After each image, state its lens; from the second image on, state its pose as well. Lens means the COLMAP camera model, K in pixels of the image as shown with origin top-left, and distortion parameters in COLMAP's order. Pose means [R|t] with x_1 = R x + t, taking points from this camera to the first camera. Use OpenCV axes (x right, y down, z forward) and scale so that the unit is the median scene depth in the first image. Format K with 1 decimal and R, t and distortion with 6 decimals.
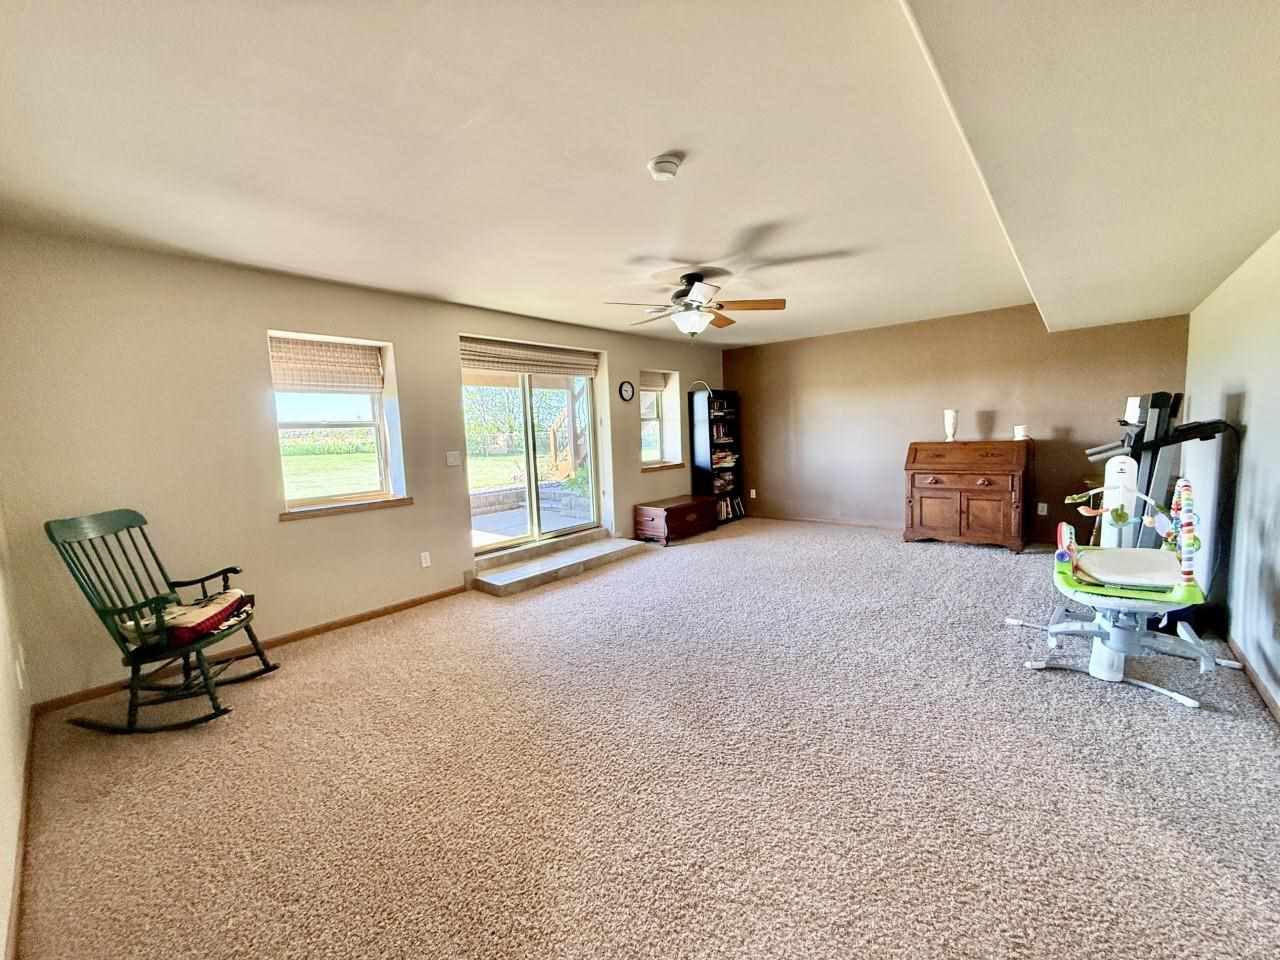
lens RADIAL K [[512.3, 0, 640.5], [0, 512.3, 480.1], [0, 0, 1]] dist [0.001920, 0.001737]
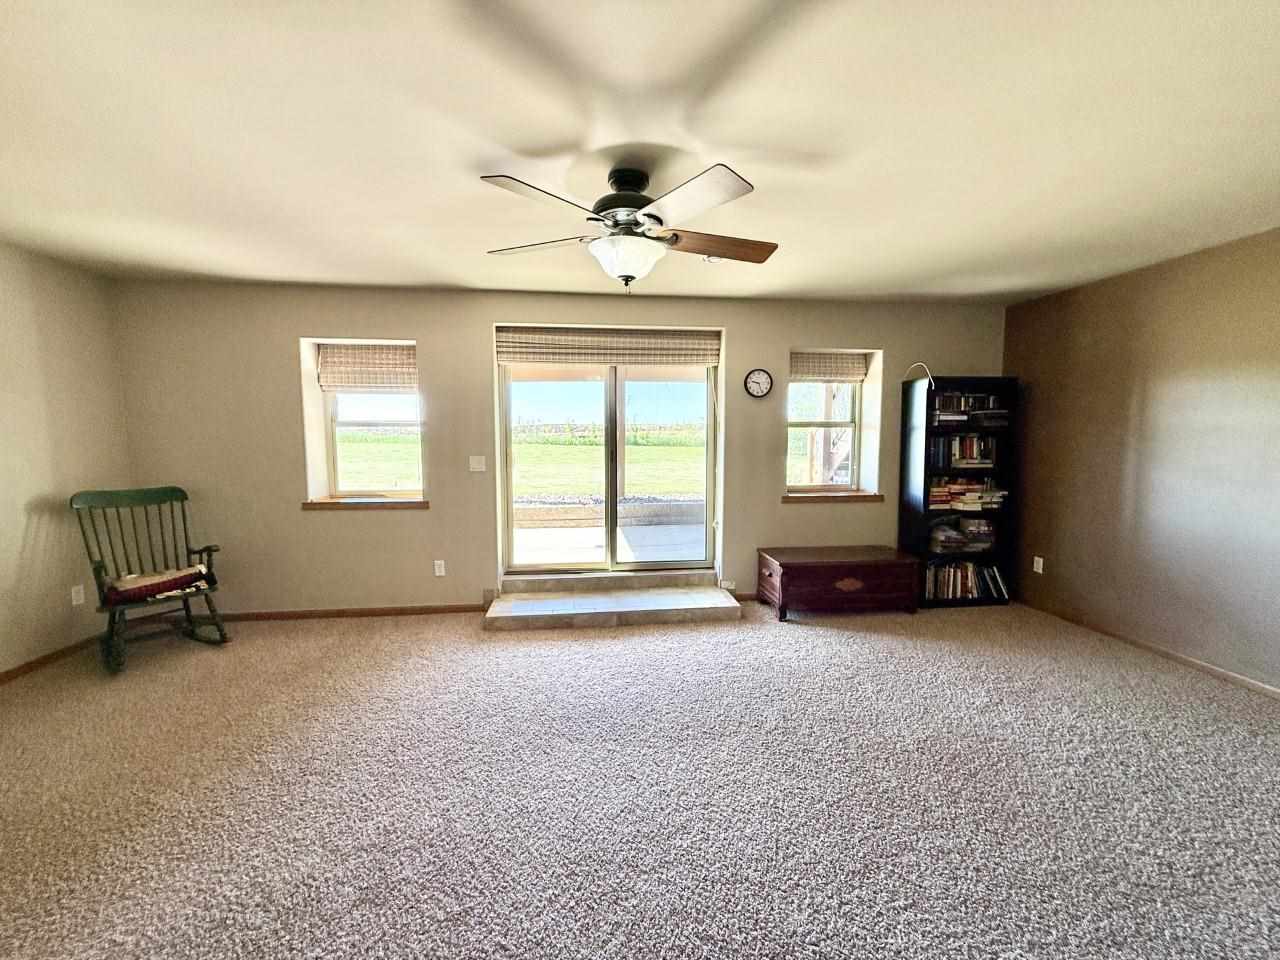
lens RADIAL K [[512.3, 0, 640.7], [0, 512.3, 478.7], [0, 0, 1]] dist [0.001920, 0.001737]
pose [[0.733286, 0.095443, -0.673188, 0.342606], [-0.094395, 0.994801, 0.038217, -0.057984], [0.673335, 0.035521, 0.738483, 0.394489]]
